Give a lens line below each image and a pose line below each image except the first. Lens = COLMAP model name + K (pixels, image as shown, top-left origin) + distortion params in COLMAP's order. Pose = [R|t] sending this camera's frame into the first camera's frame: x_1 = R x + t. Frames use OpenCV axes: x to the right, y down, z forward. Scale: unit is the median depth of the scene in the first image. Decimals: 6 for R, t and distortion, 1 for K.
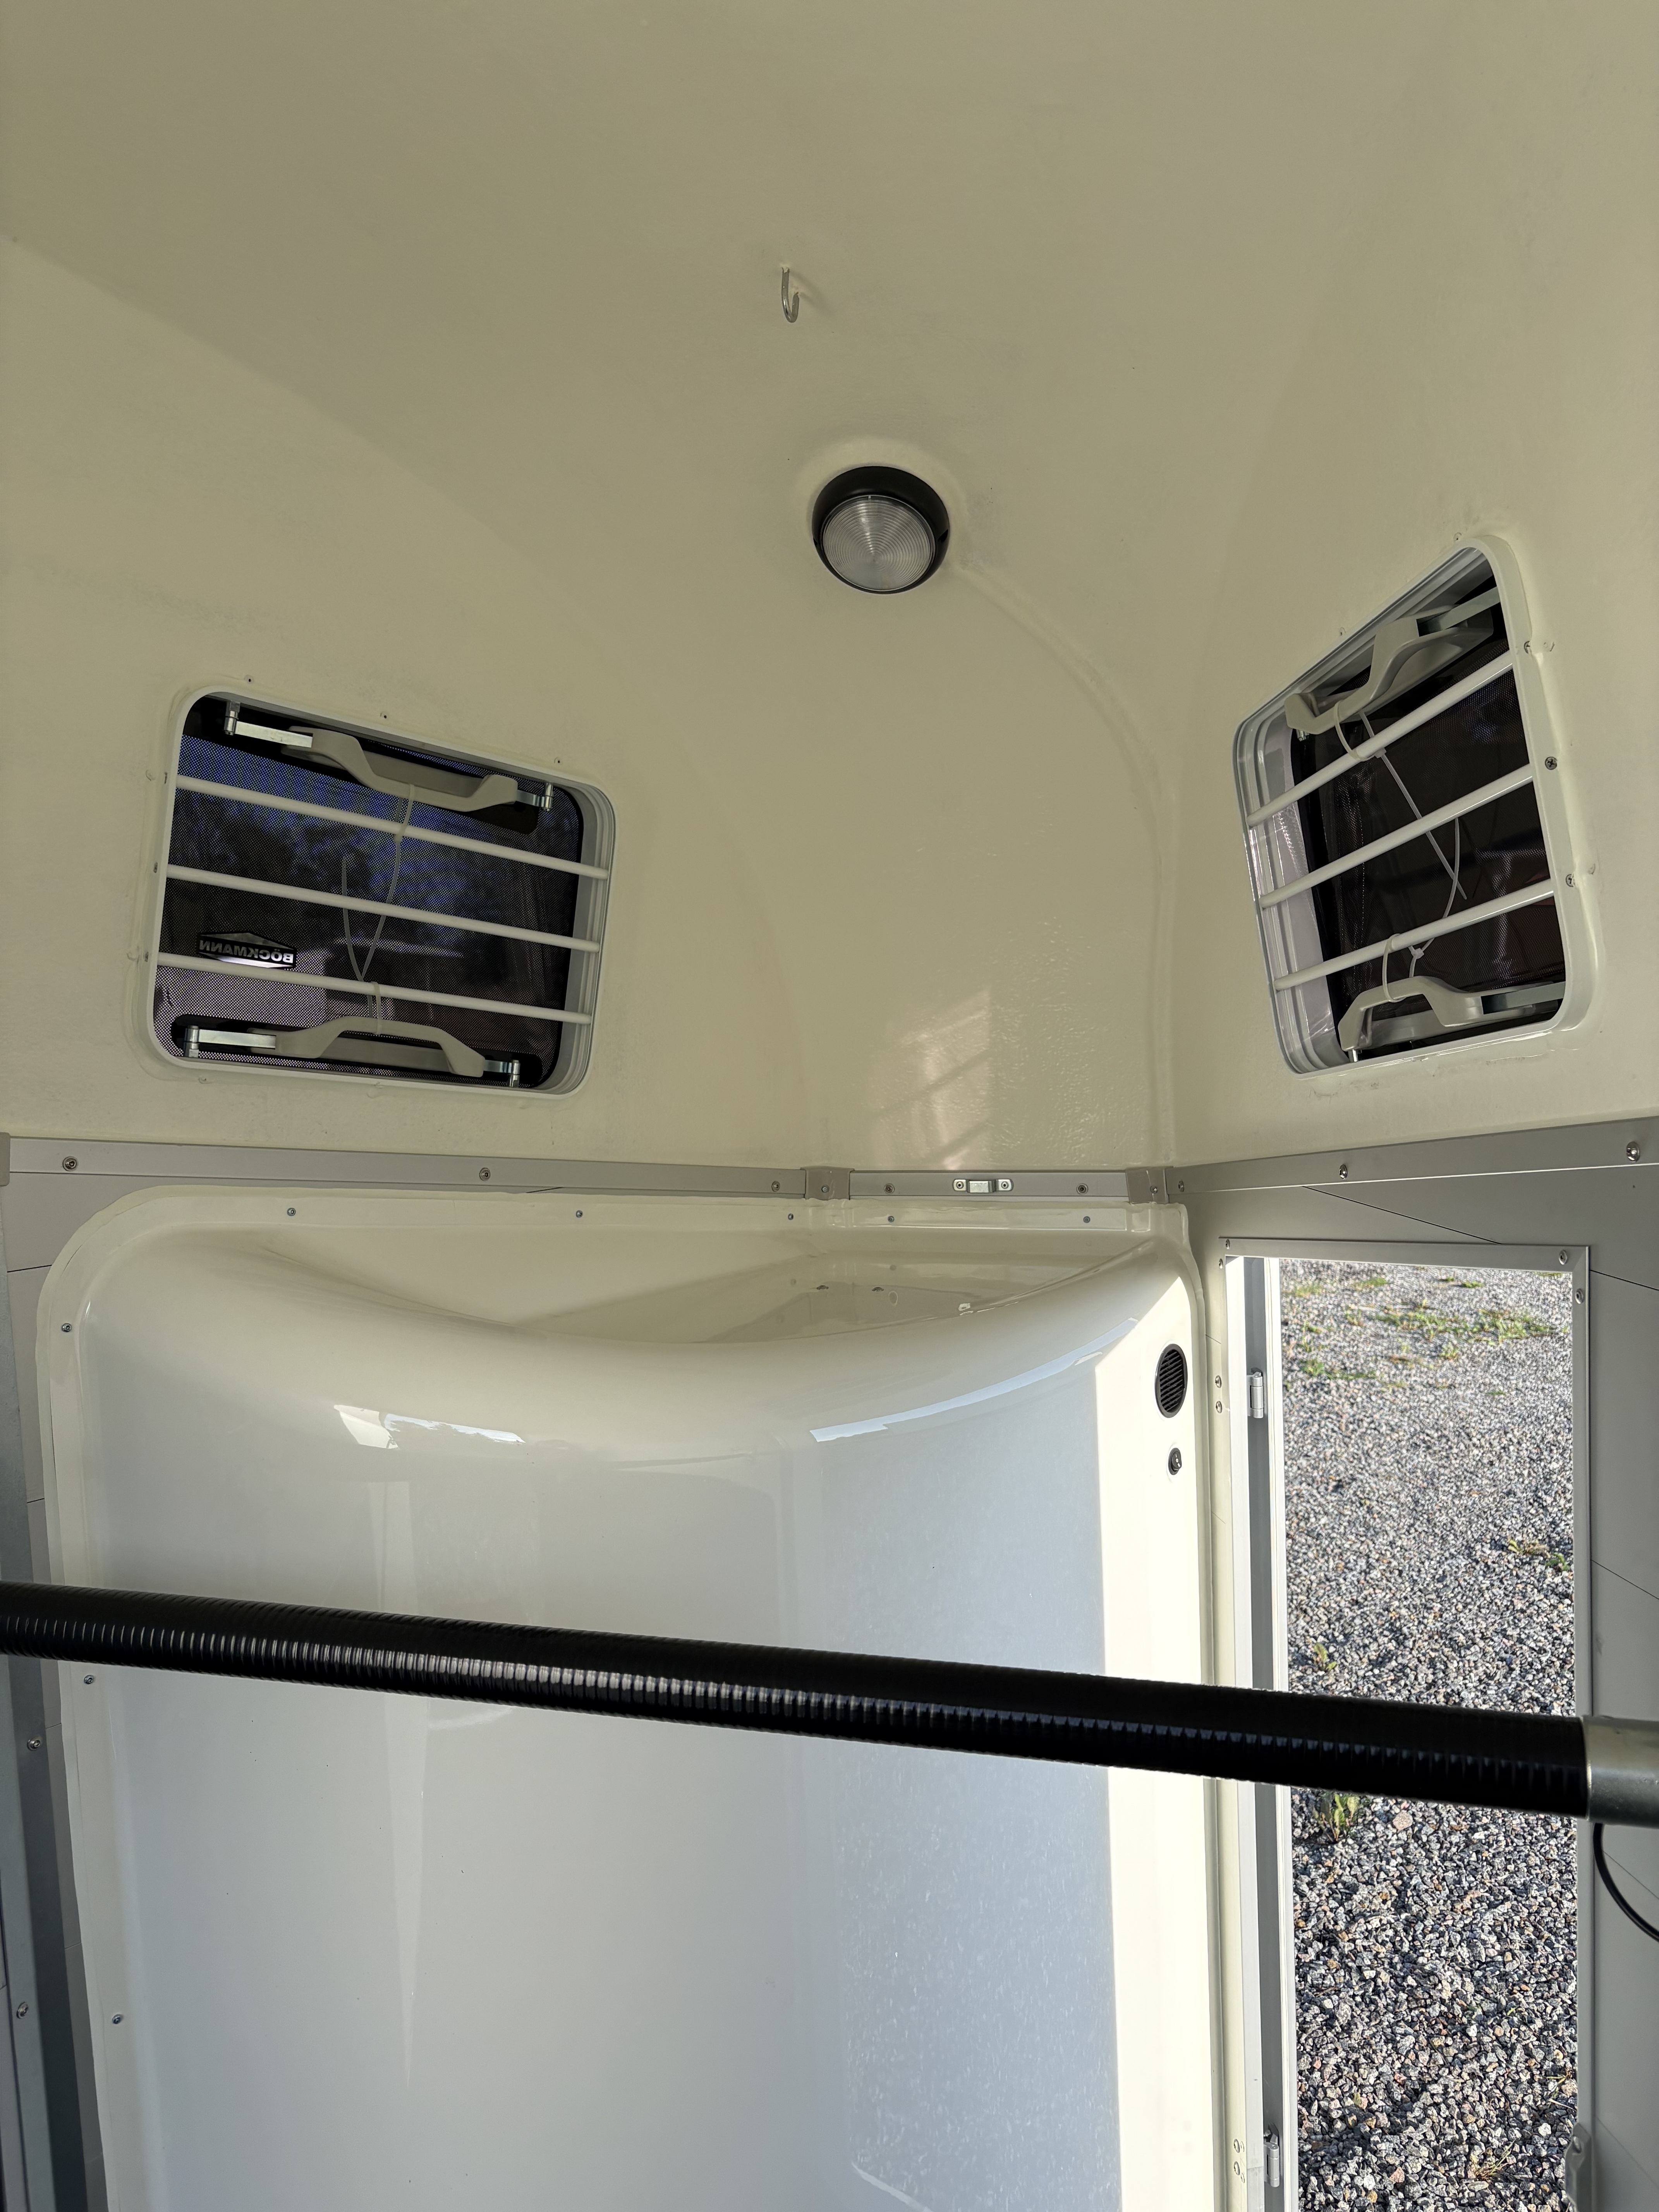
lens RADIAL K [[1673.1, 0, 829.5], [0, 1673.1, 1106.0], [0, 0, 1]] dist [0.035313, 0.001212]
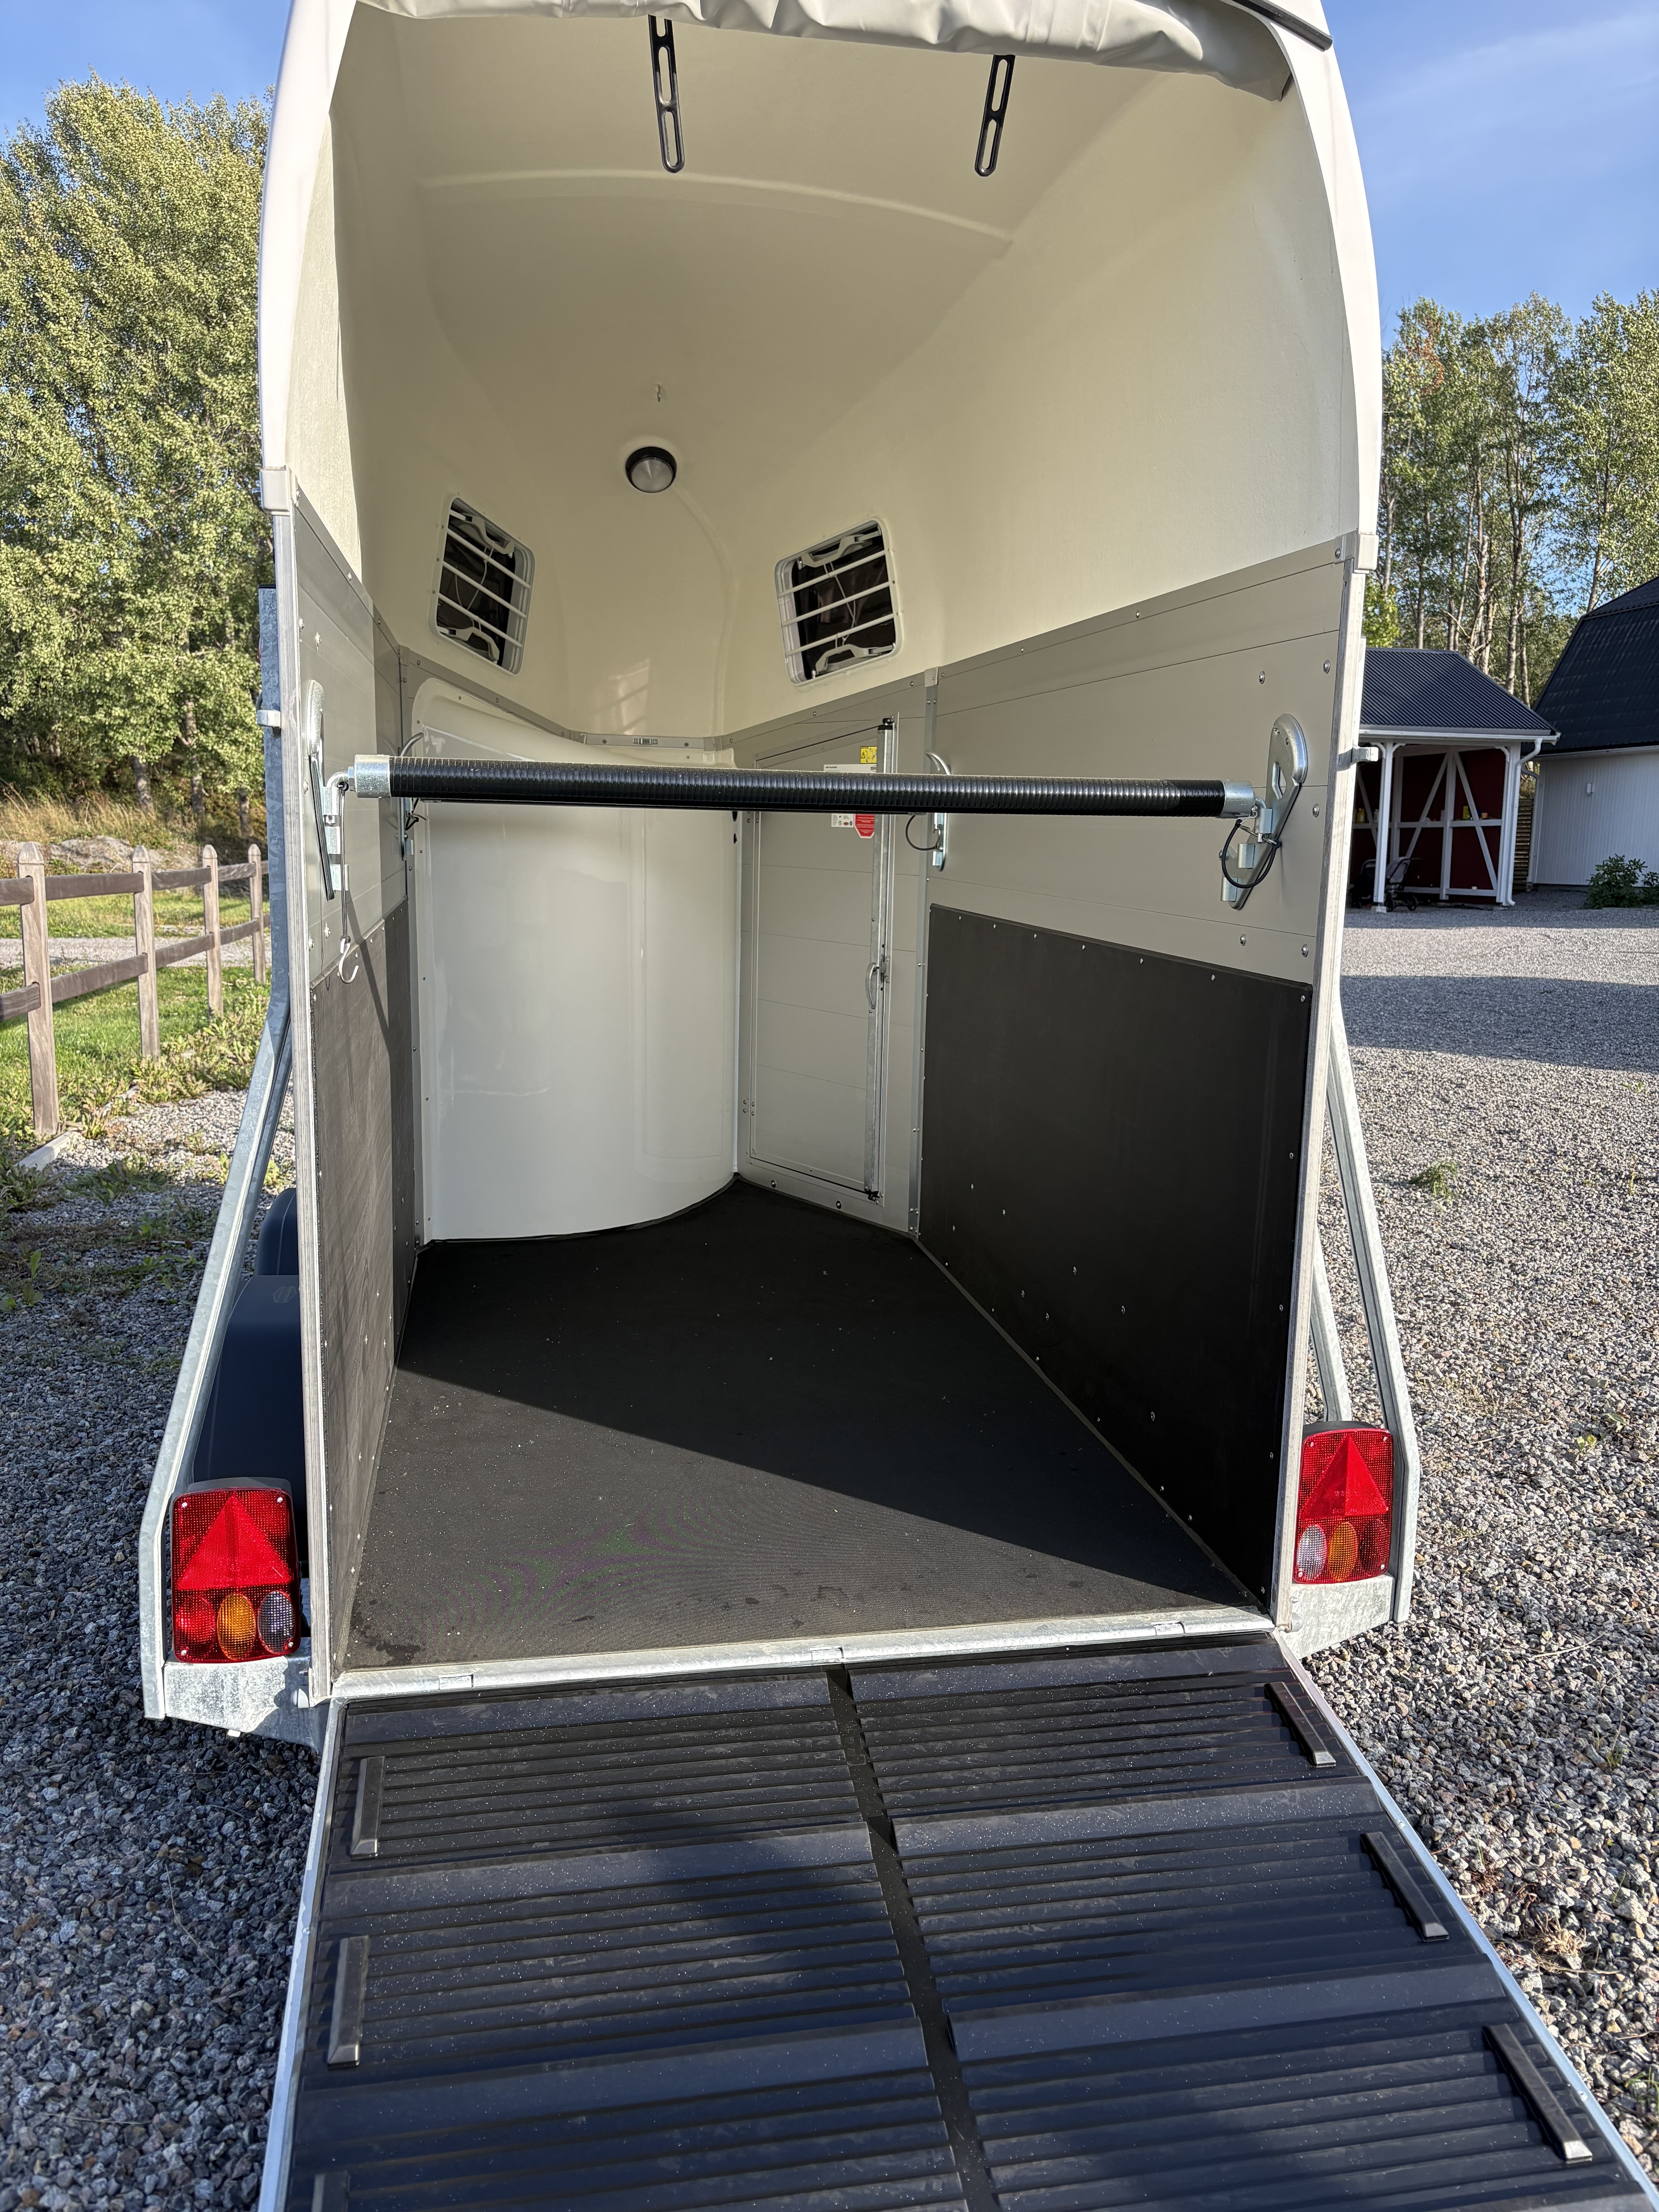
lens RADIAL K [[1689.1, 0, 827.1], [0, 1689.1, 1137.5], [0, 0, 1]] dist [0.001984, -0.036152]
pose [[0.867926, -0.031446, 0.495698, -1.022227], [-0.015137, 0.995856, 0.089679, 0.443389], [-0.496463, -0.085338, 0.863853, -1.454684]]
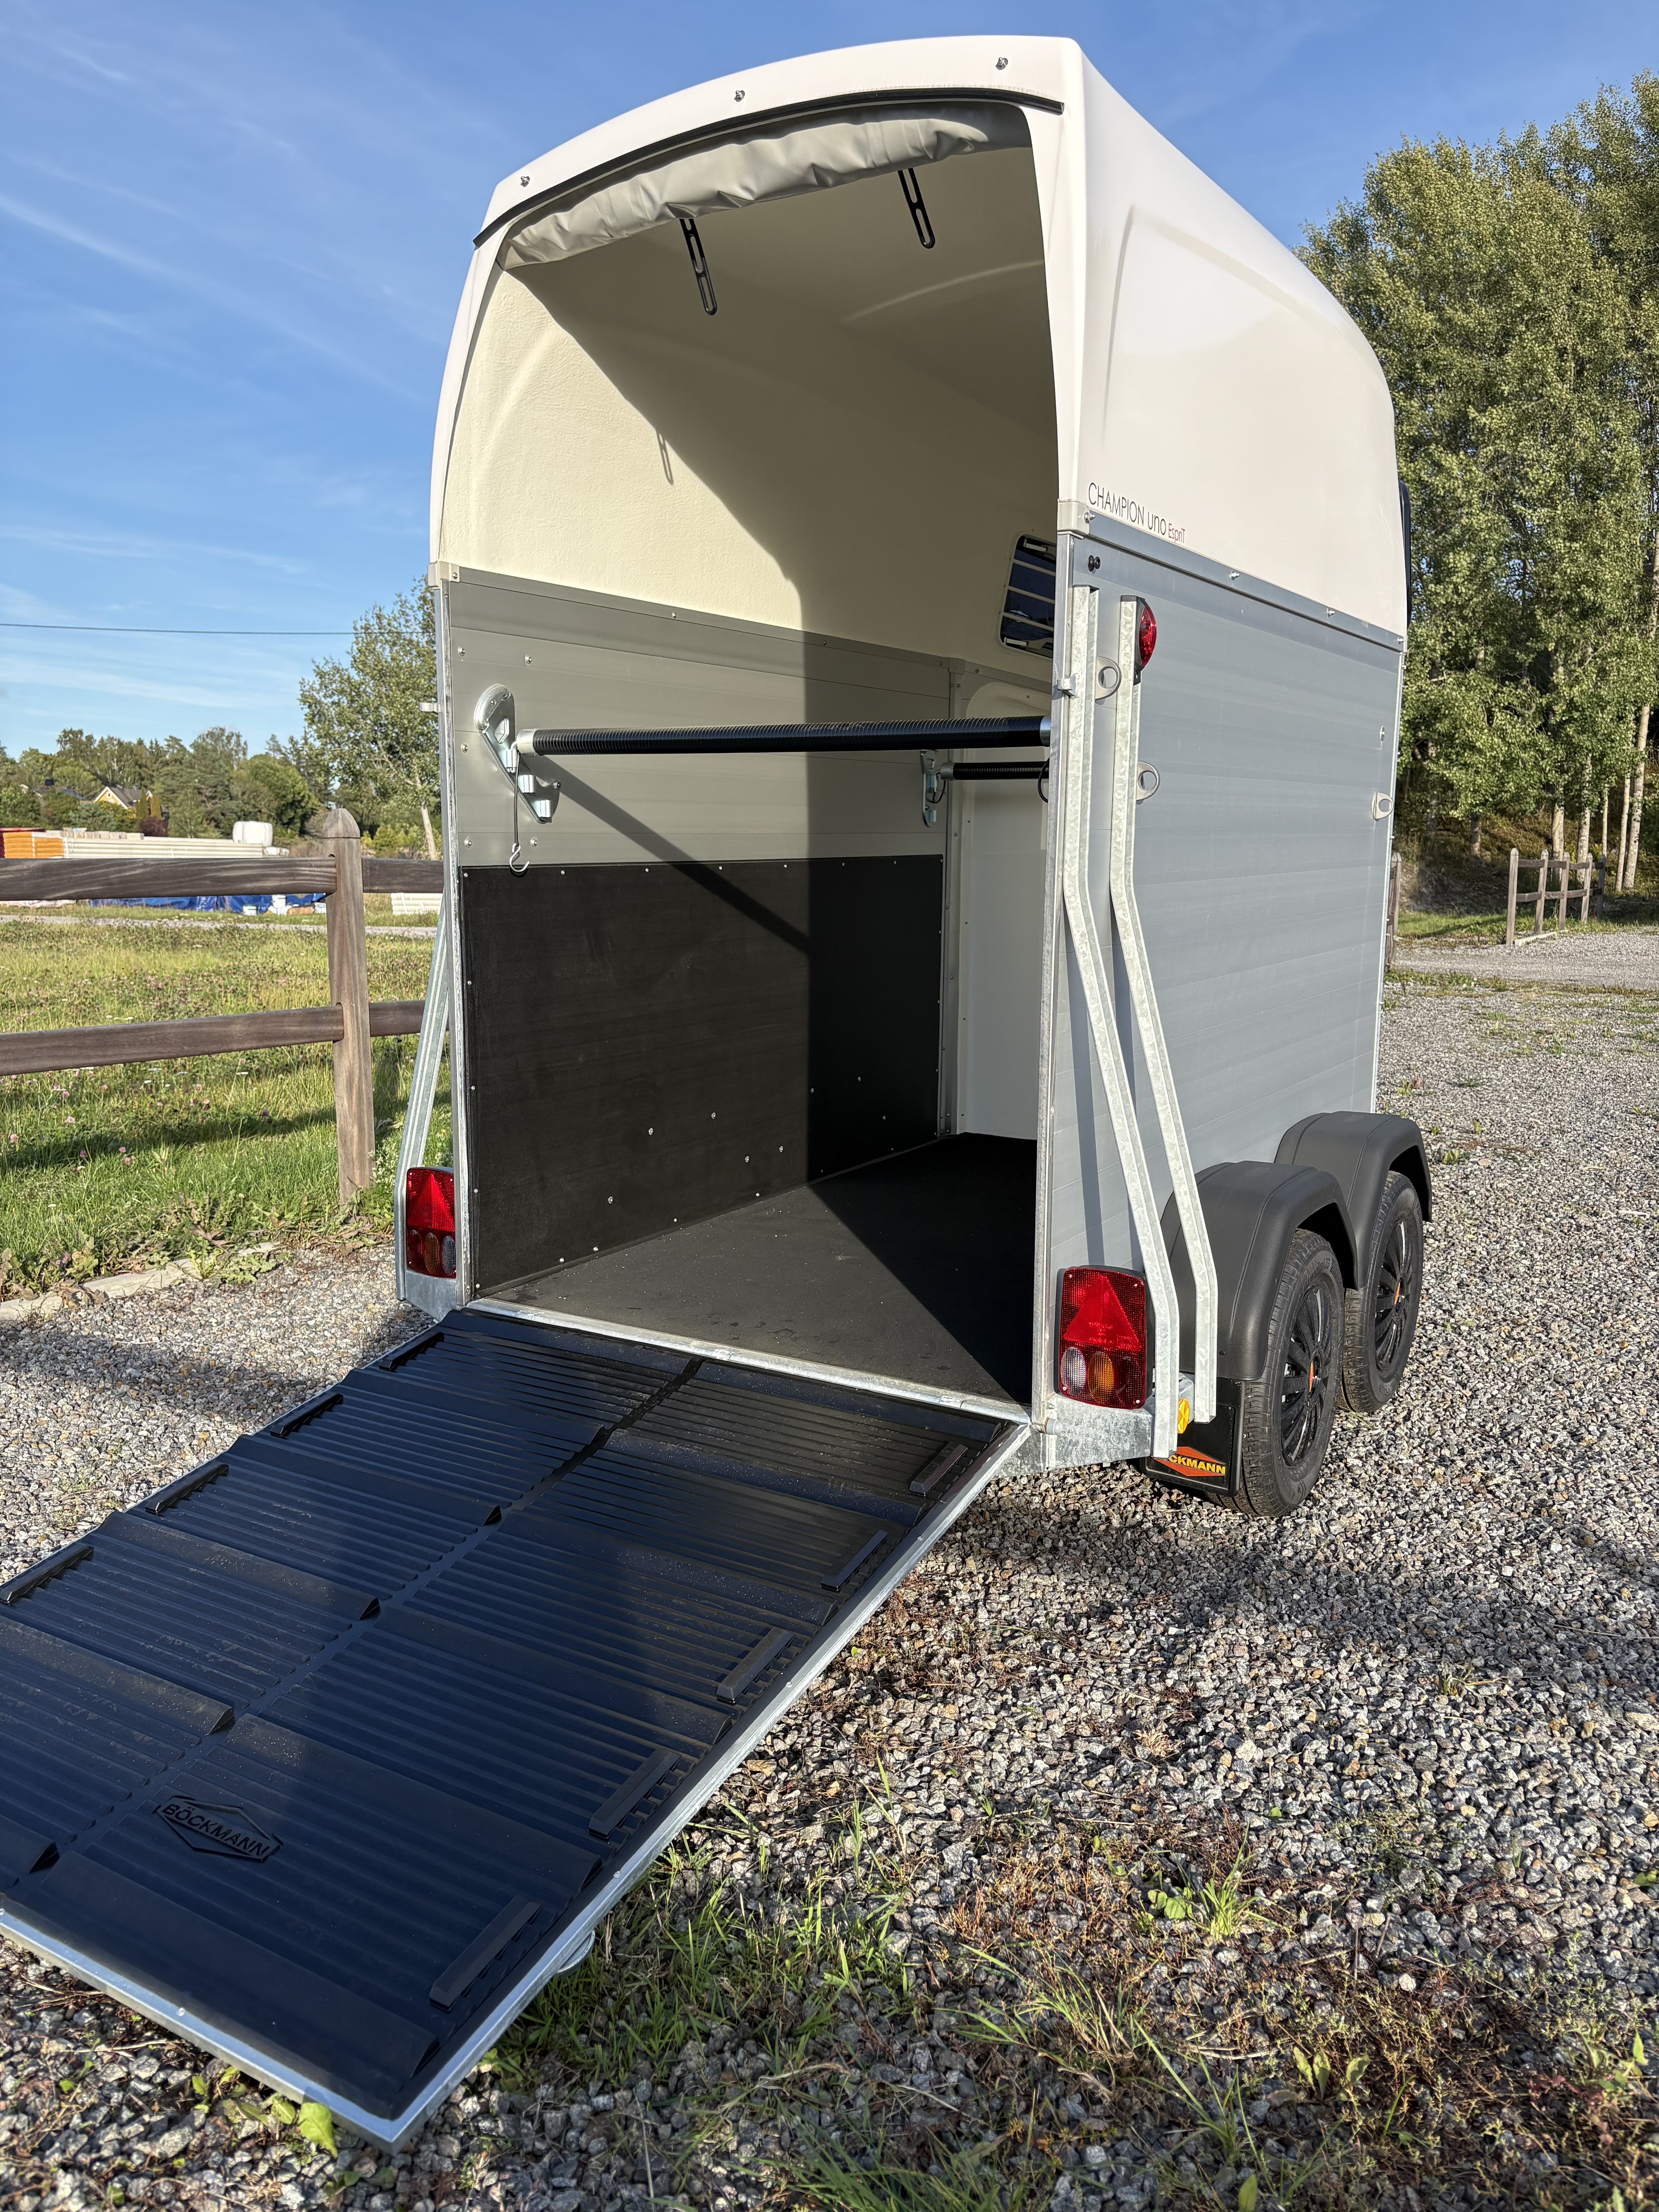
lens RADIAL K [[1657.3, 0, 845.3], [0, 1657.3, 1108.0], [0, 0, 1]] dist [0.037539, -0.036038]
pose [[0.978849, 0.094035, -0.181693, -0.000894], [-0.077803, 0.992480, 0.094499, 0.512490], [0.189213, -0.078364, 0.978804, -2.037081]]
